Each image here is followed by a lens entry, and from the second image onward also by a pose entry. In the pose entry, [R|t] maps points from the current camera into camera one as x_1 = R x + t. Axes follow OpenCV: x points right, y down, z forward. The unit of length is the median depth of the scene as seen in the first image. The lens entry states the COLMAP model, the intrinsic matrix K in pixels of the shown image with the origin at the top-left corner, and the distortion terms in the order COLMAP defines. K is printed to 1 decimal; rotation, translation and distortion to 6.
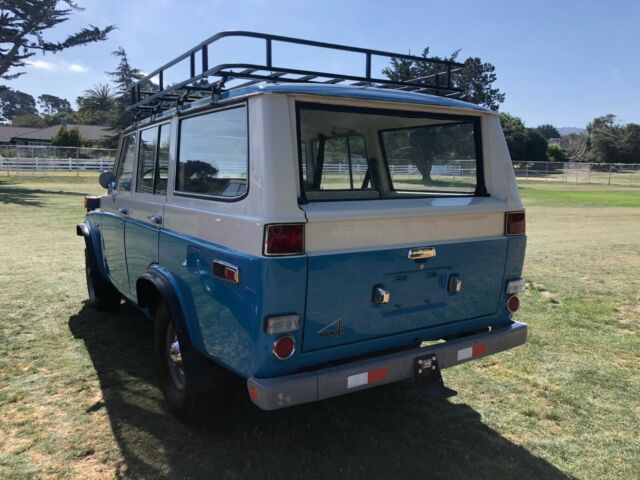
lens RADIAL K [[522.1, 0, 322.0], [0, 522.1, 236.8], [0, 0, 1]] dist [0.012498, -0.020402]
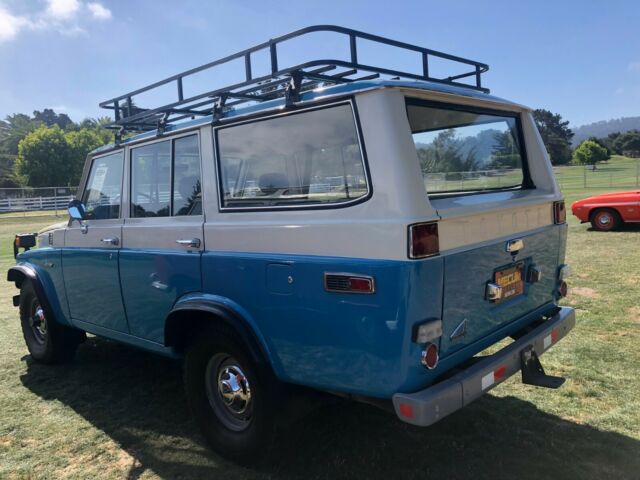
lens RADIAL K [[522.1, 0, 322.0], [0, 522.1, 236.8], [0, 0, 1]] dist [0.012498, -0.020402]
pose [[0.966510, -0.091700, 0.239687, -0.367626], [0.102054, 0.994292, -0.031124, 0.007722], [-0.235465, 0.054543, 0.970351, 0.101385]]
